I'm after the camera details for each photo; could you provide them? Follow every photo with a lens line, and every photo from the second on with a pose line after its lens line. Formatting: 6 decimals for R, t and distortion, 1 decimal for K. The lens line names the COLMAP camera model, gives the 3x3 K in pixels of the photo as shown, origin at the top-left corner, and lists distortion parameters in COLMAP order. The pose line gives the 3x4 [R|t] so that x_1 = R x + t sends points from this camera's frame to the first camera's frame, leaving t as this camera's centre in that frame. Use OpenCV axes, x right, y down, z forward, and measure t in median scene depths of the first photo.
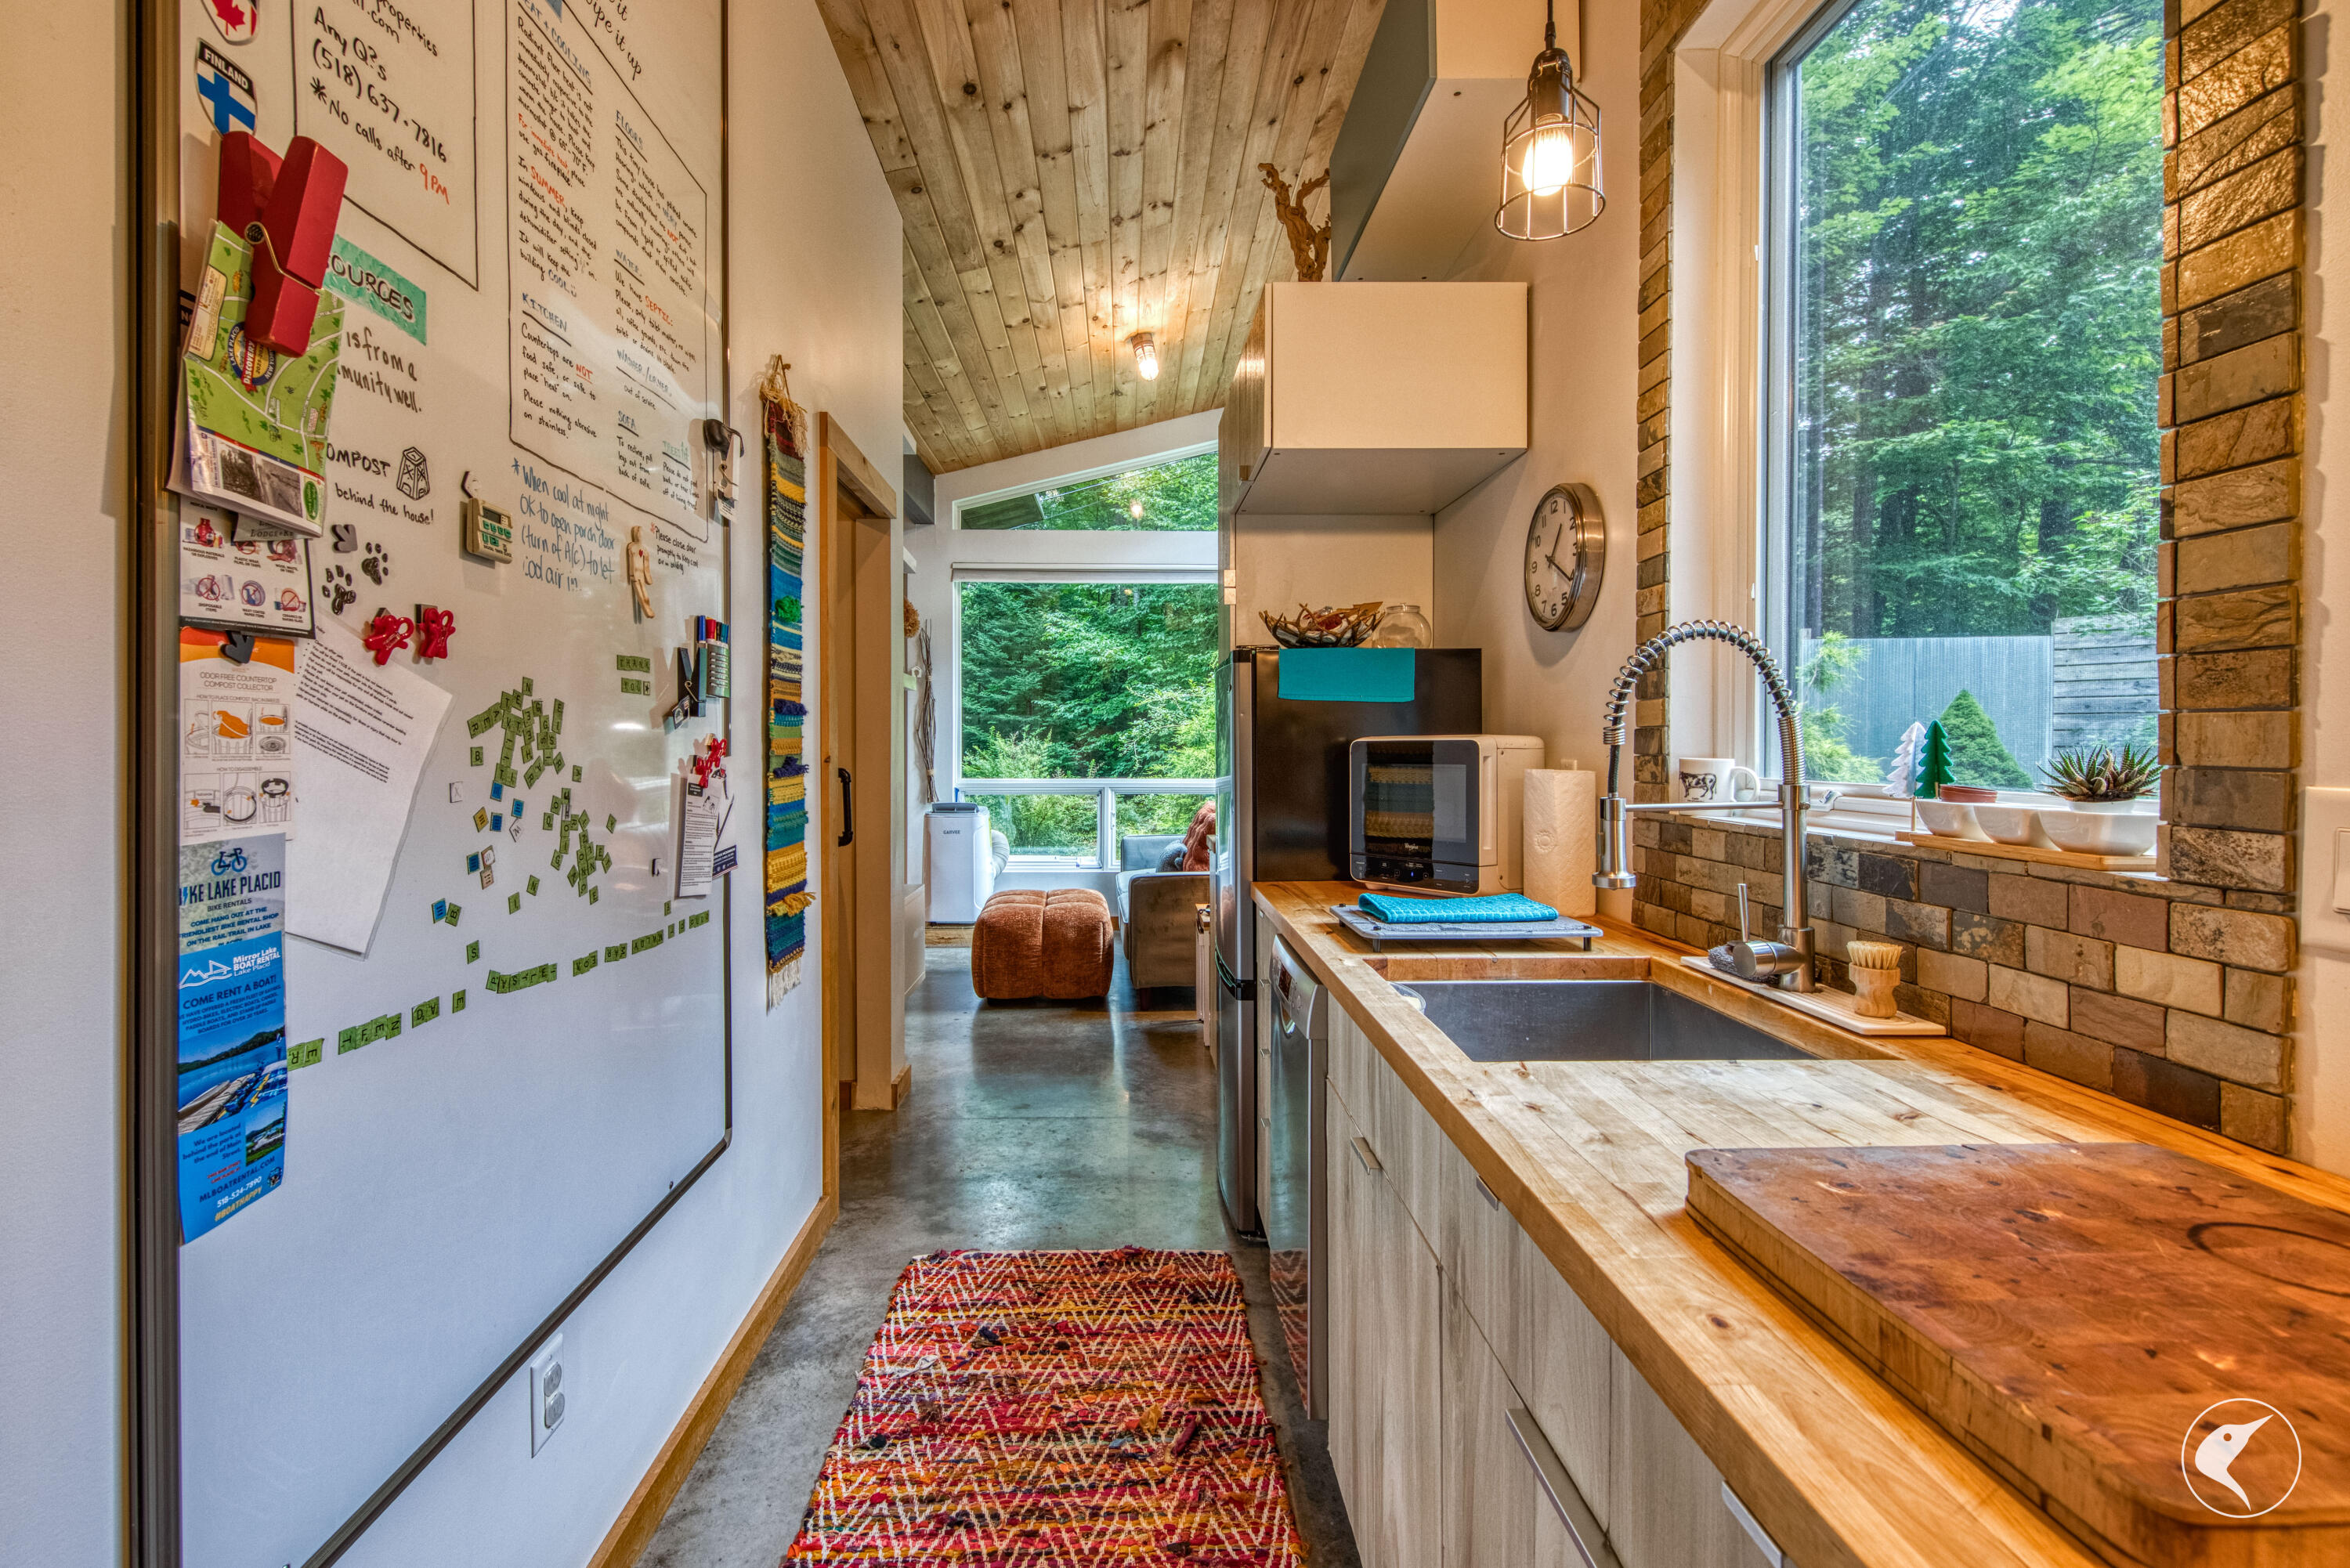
lens RADIAL K [[1009.1, 0, 1153.2], [0, 1009.1, 751.0], [0, 0, 1]] dist [0.009163, -0.005272]
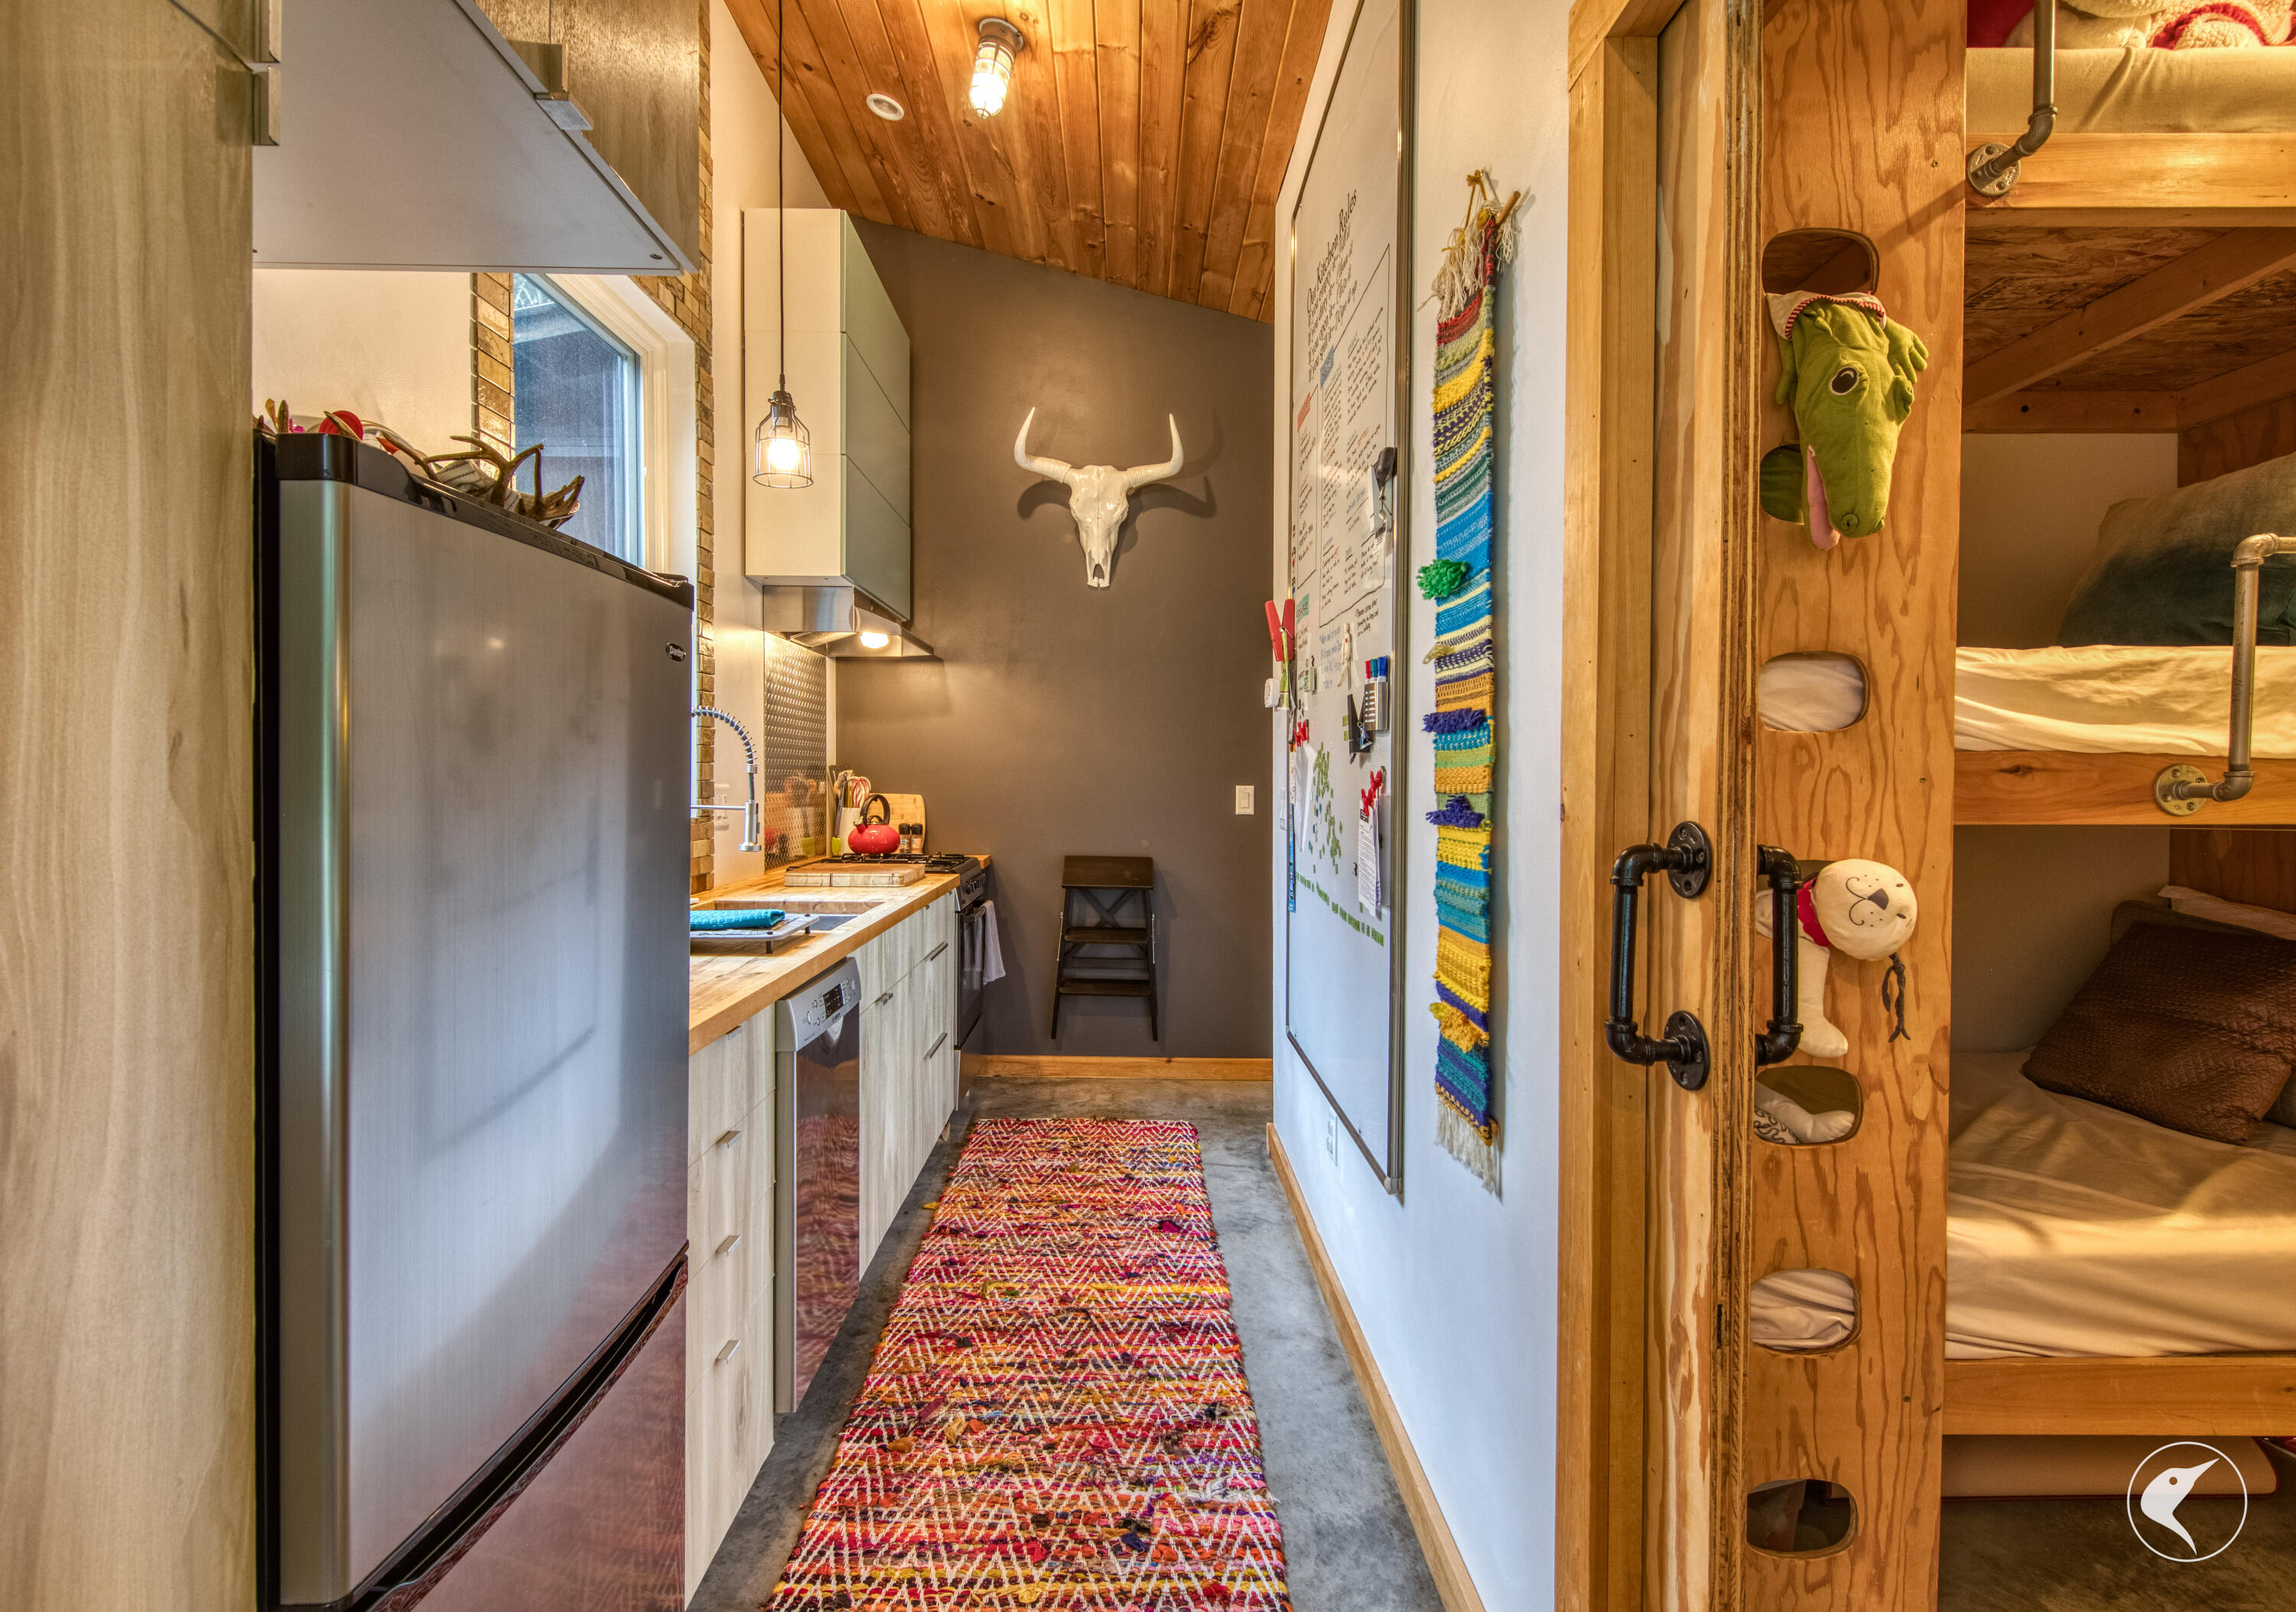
lens RADIAL K [[1050.1, 0, 1129.1], [0, 1050.1, 785.8], [0, 0, 1]] dist [0.011486, -0.005518]
pose [[-0.999466, -0.004891, 0.032315, -0.218618], [-0.004312, 0.999830, 0.017944, -0.015792], [-0.032398, 0.017795, -0.999317, 2.161852]]
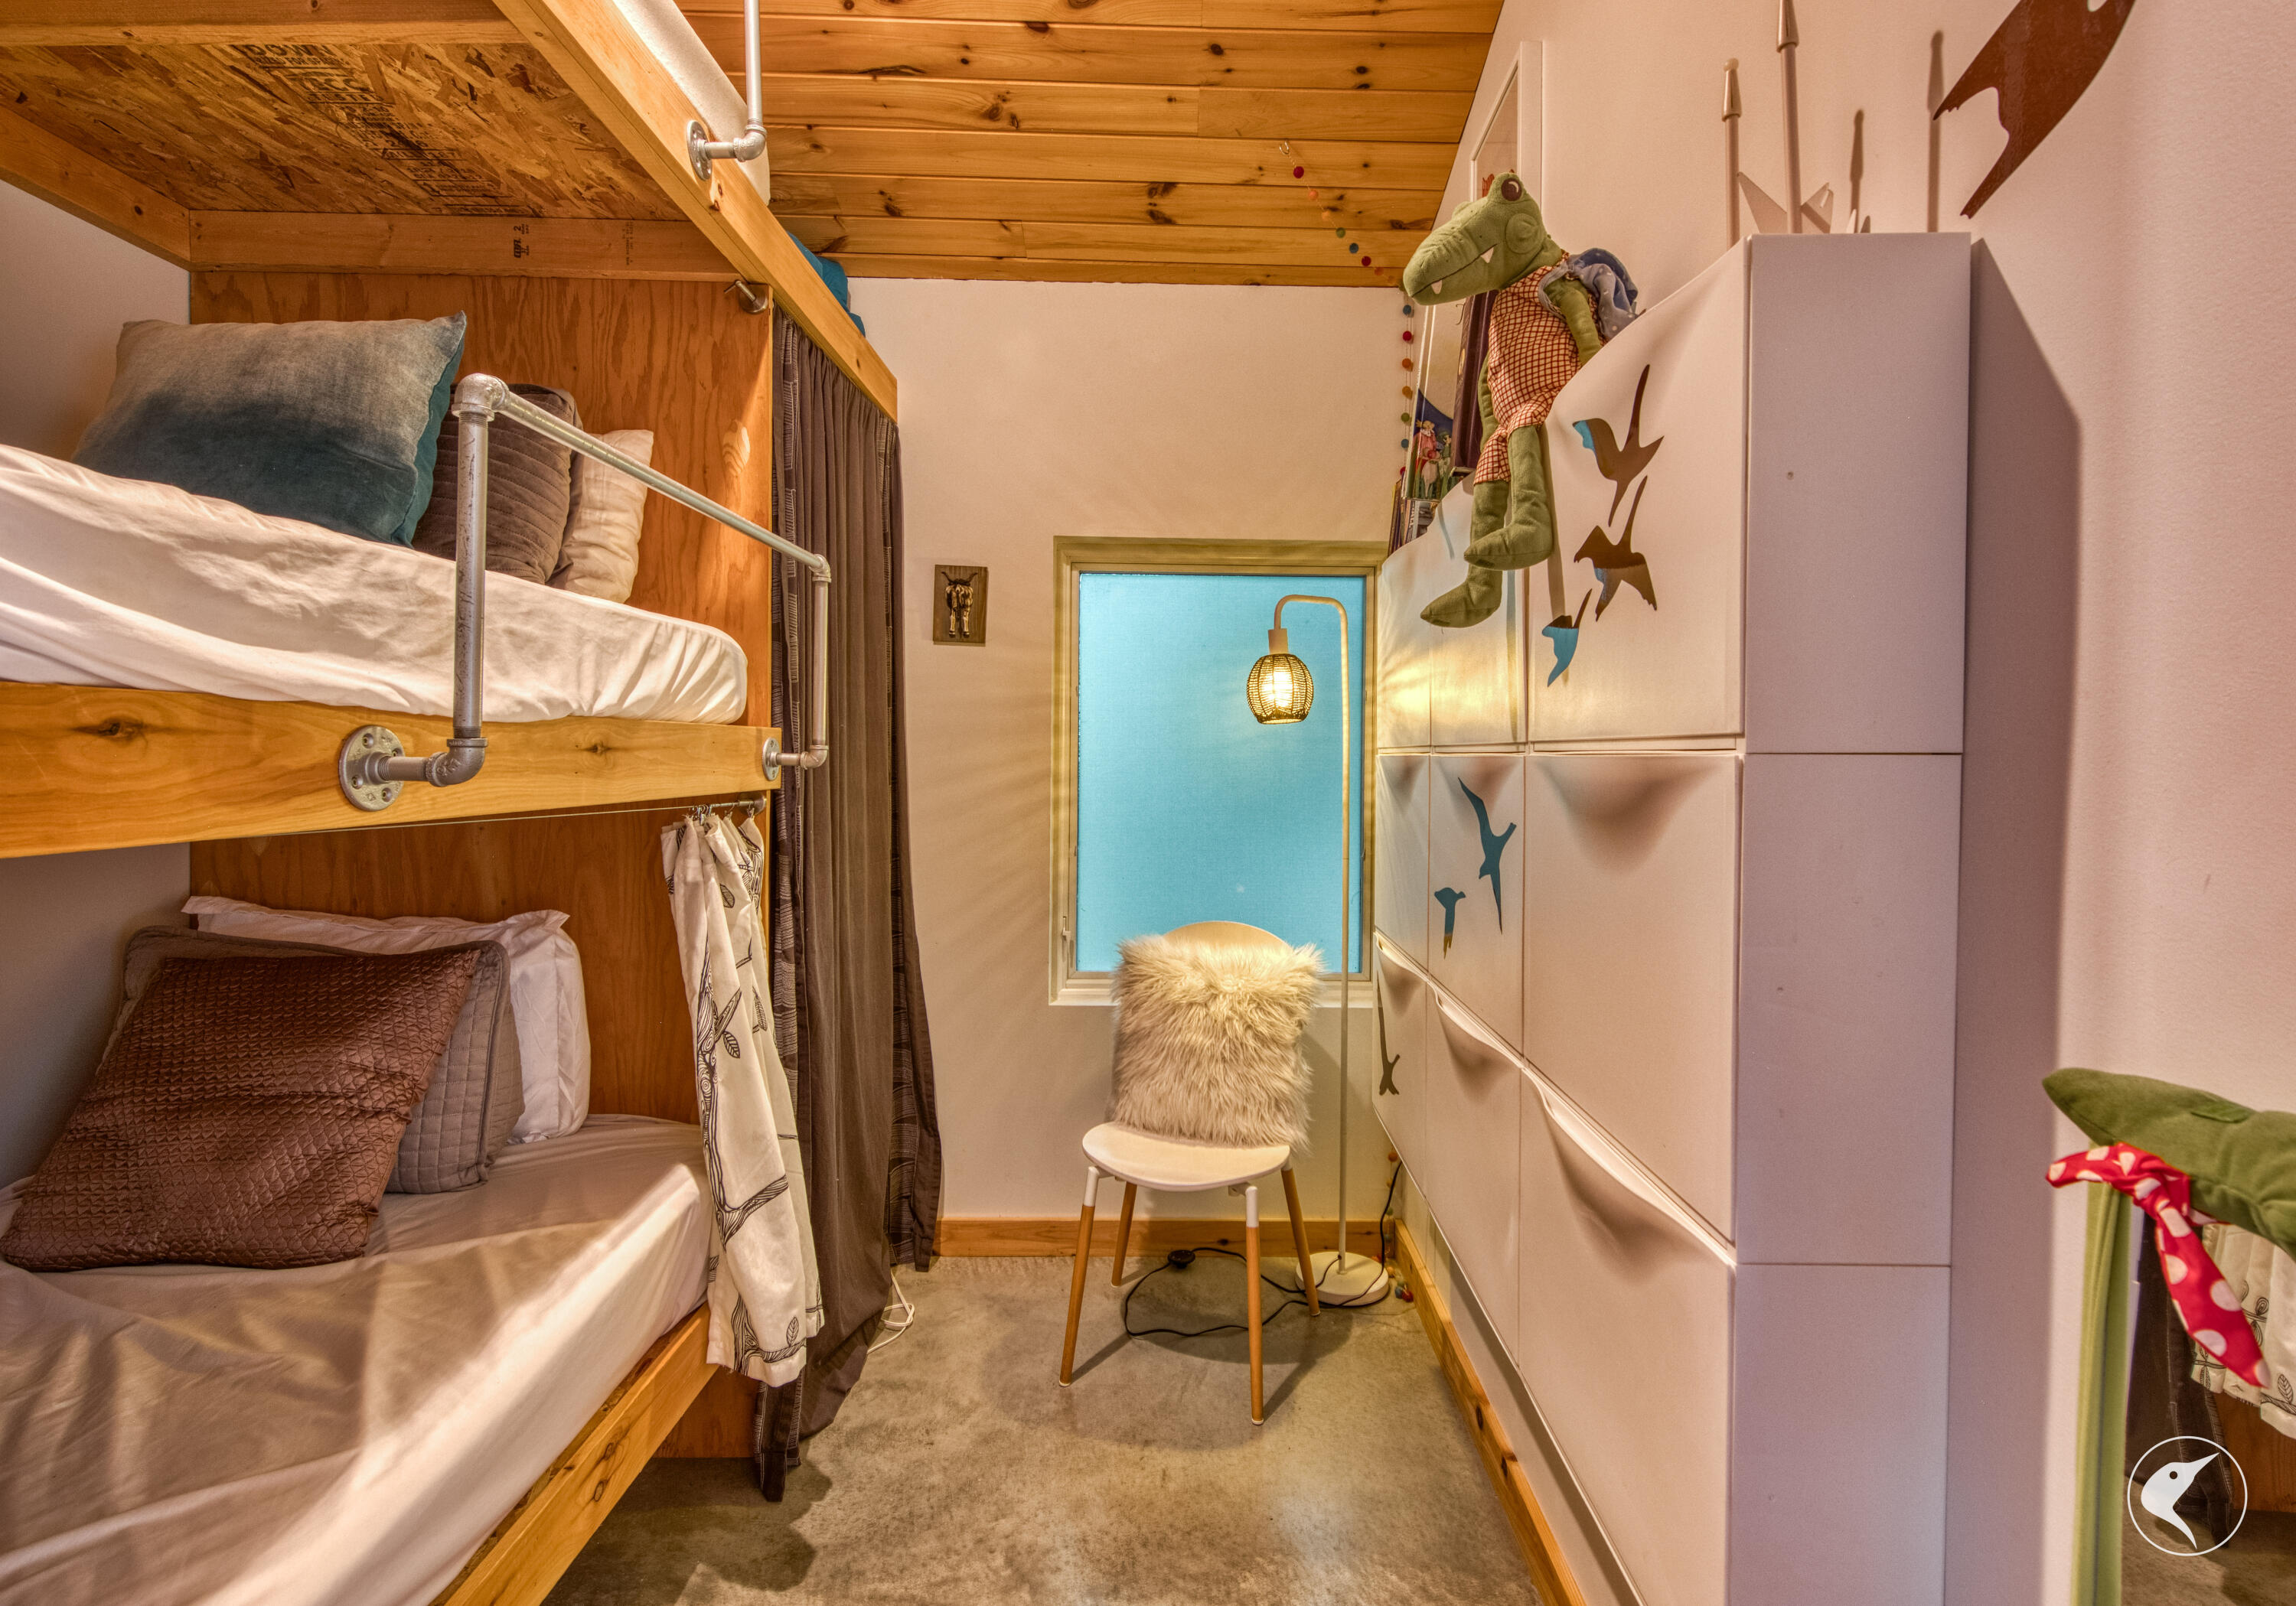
lens RADIAL K [[1092.6, 0, 1182.5], [0, 1092.6, 779.6], [0, 0, 1]] dist [0.015671, -0.007089]
pose [[-0.012958, 0.017916, -0.999756, -0.512615], [-0.016772, 0.999695, 0.018132, -0.011505], [0.999775, 0.017002, -0.012654, 1.675703]]
